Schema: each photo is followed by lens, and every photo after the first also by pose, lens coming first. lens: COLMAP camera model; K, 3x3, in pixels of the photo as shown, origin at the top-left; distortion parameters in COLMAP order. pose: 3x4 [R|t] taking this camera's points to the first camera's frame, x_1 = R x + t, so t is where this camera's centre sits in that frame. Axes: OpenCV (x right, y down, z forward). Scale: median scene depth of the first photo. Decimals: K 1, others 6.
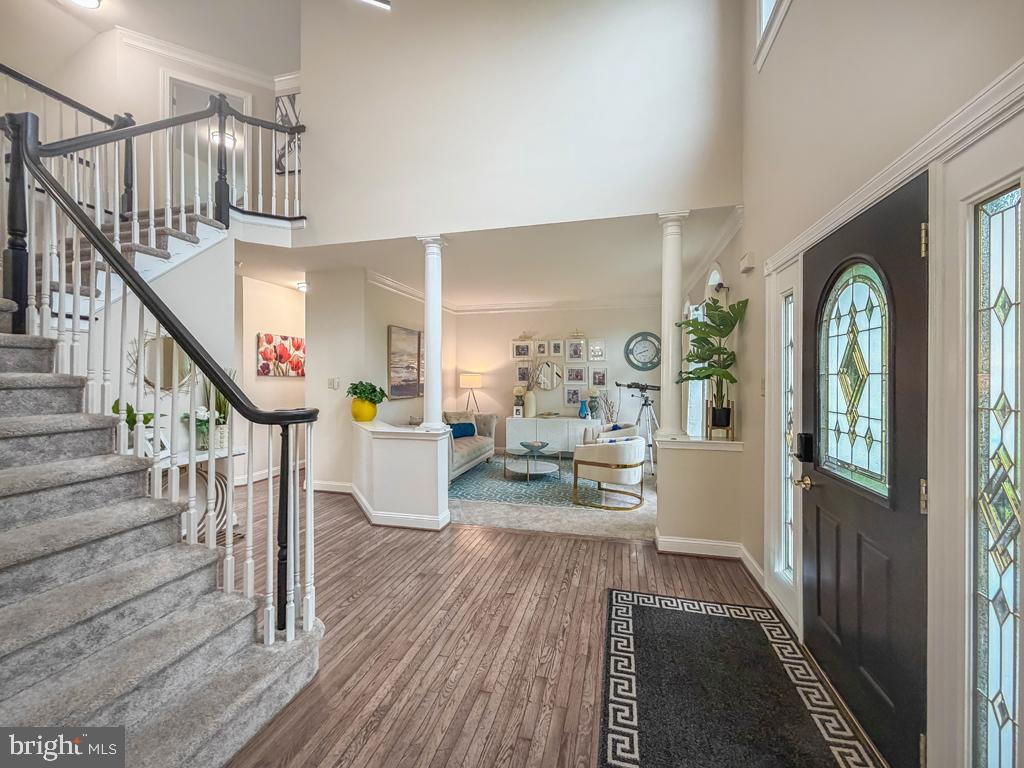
lens RADIAL K [[426.4, 0, 511.1], [0, 426.4, 377.9], [0, 0, 1]] dist [0.006388, 0.000715]
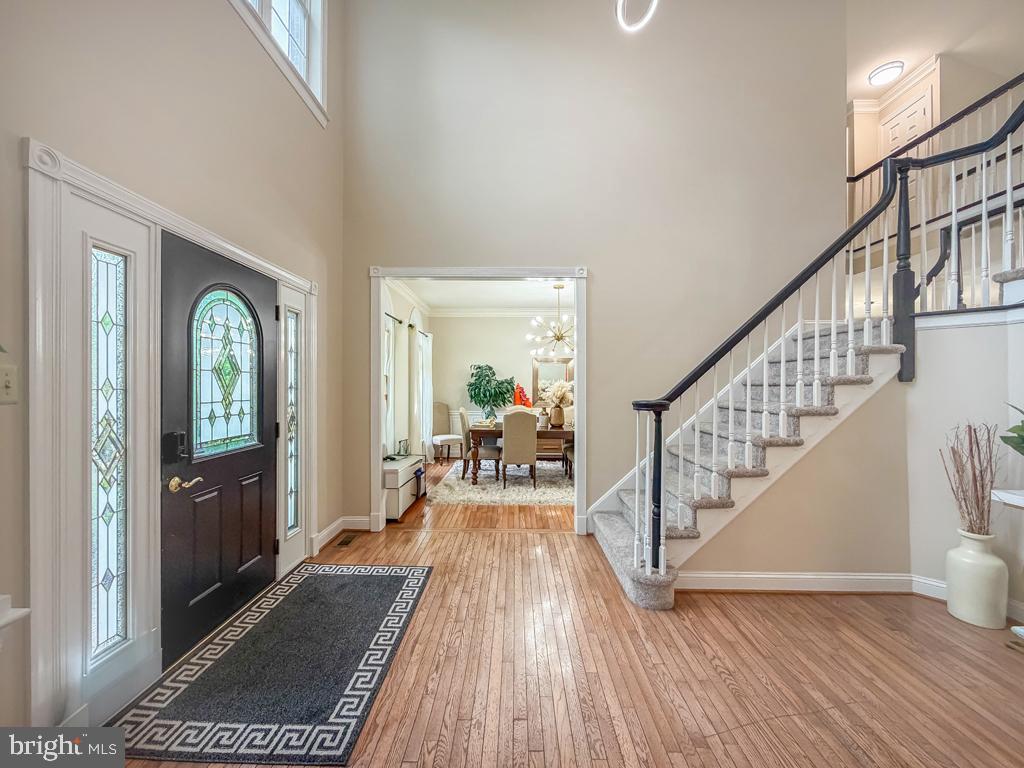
lens RADIAL K [[426.4, 0, 513.6], [0, 426.4, 387.2], [0, 0, 1]] dist [0.006388, 0.000715]
pose [[-0.968684, 0.000530, -0.248296, 0.232831], [-0.001059, 0.999980, 0.006264, 0.029407], [0.248294, 0.006331, -0.968664, 2.302406]]
